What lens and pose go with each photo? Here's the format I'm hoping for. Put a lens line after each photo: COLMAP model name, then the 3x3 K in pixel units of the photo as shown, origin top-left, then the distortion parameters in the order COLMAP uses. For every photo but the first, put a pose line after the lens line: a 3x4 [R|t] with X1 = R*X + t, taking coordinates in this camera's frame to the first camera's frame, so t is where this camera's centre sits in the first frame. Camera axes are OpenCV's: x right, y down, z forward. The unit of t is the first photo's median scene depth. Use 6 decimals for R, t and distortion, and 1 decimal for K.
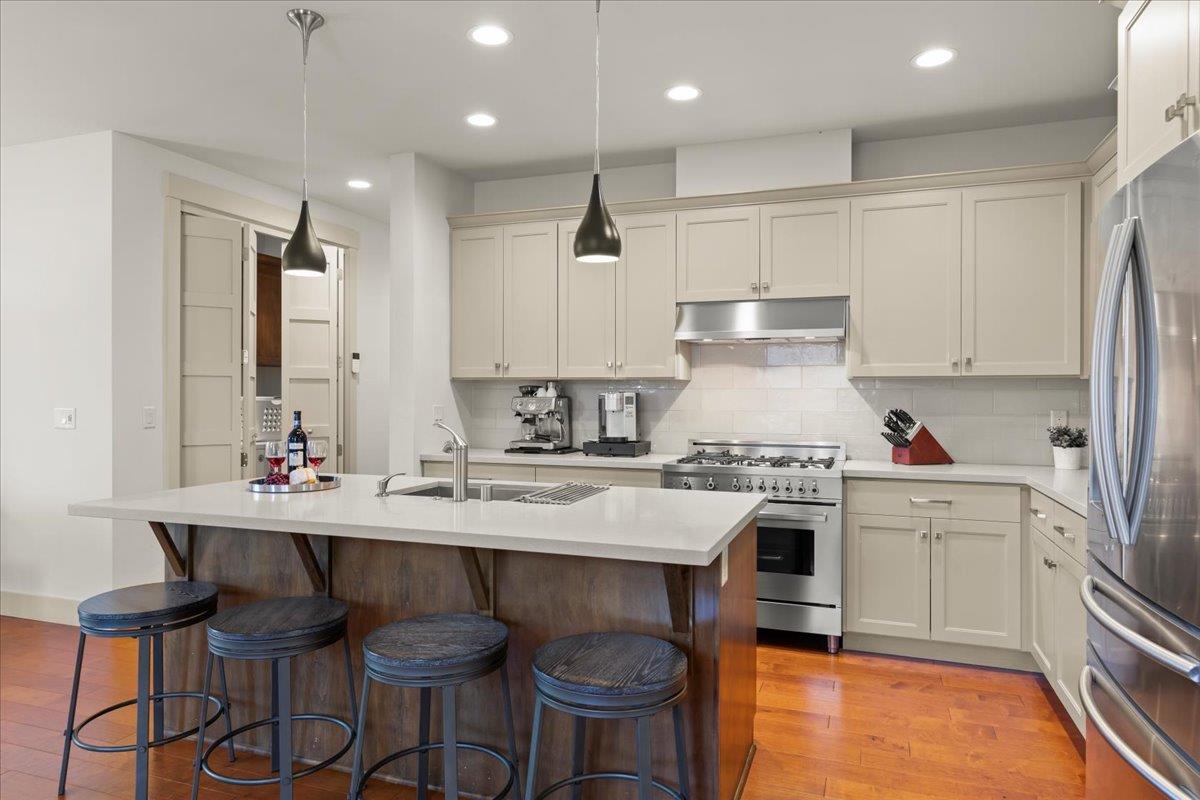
lens RADIAL K [[740.4, 0, 599.9], [0, 740.4, 394.9], [0, 0, 1]] dist [-0.001002, -0.002762]
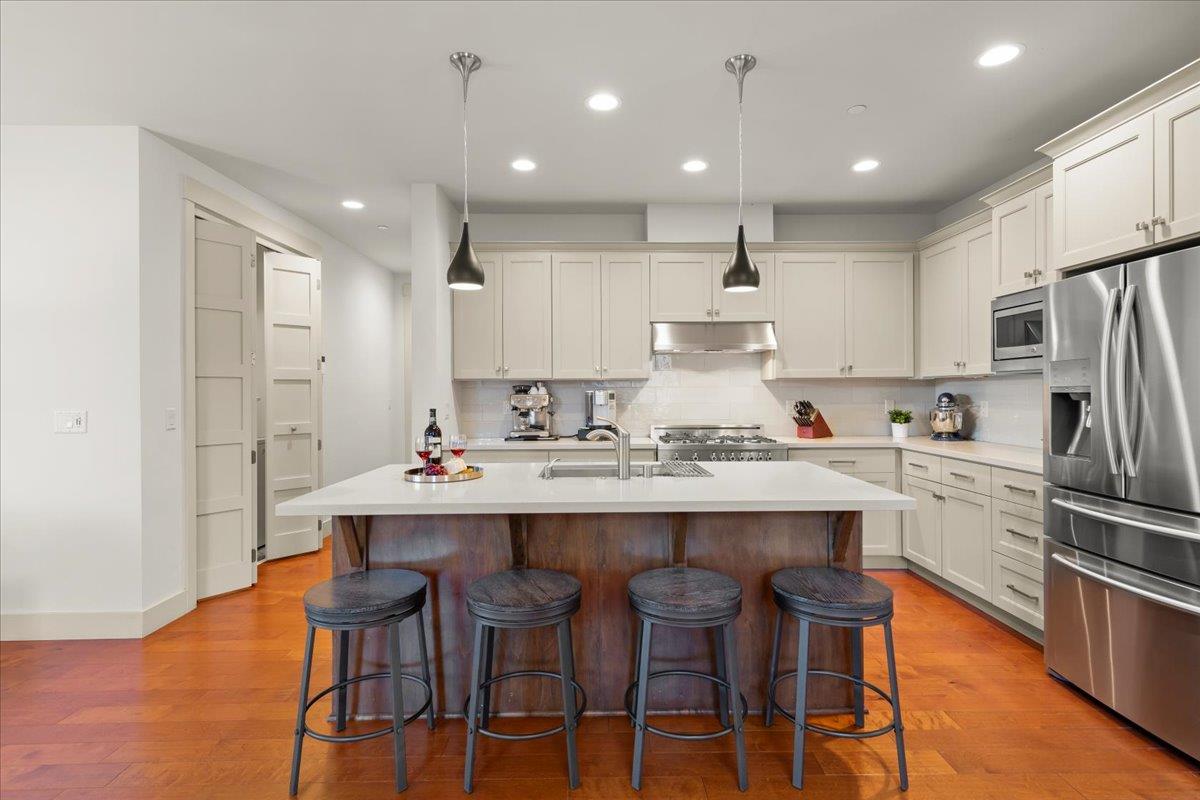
lens RADIAL K [[580.6, 0, 602.7], [0, 580.6, 390.7], [0, 0, 1]] dist [-0.002192, 0.001217]
pose [[0.936257, -0.007461, 0.351237, -0.369350], [0.008196, 0.999966, -0.000605, -0.002295], [-0.351221, 0.003445, 0.936286, 0.070245]]
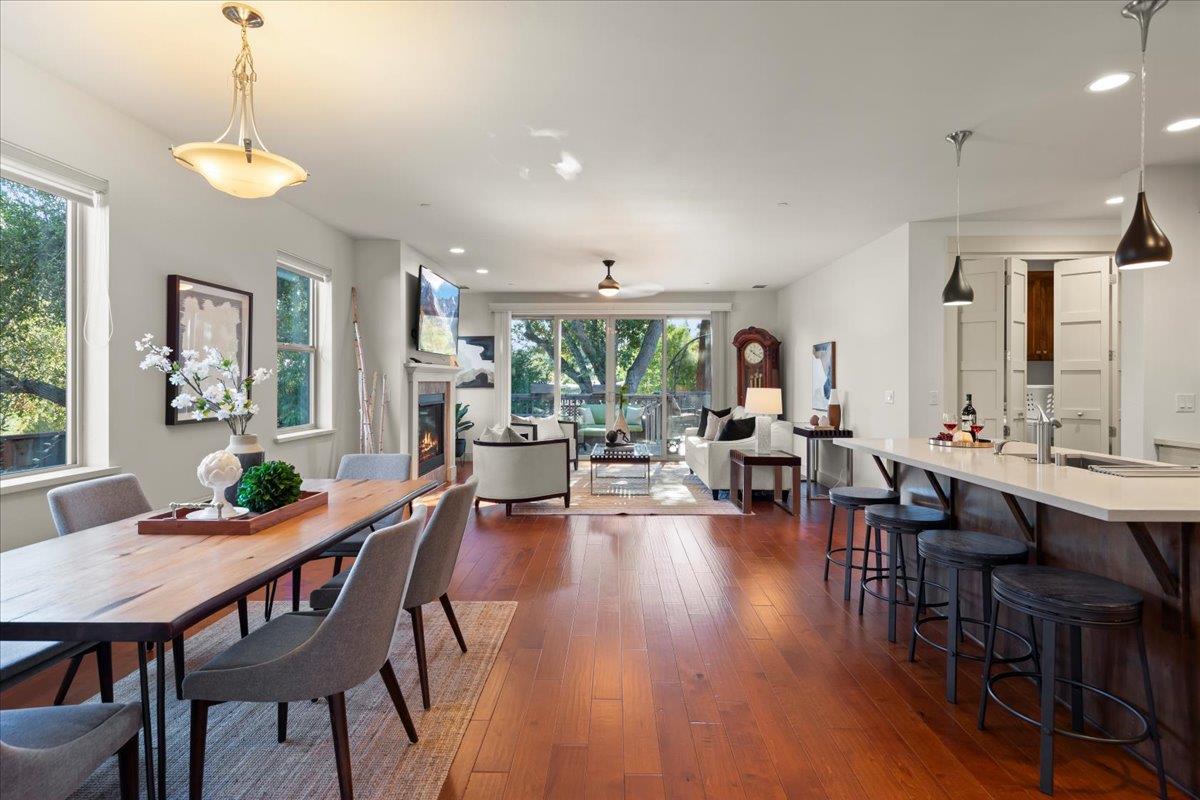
lens RADIAL K [[580.6, 0, 609.9], [0, 580.6, 382.7], [0, 0, 1]] dist [-0.002192, 0.001217]
pose [[0.324657, 0.001901, -0.945830, 0.356874], [-0.002494, 0.999996, 0.001154, -0.000798], [0.945829, 0.001984, 0.324661, -0.047834]]
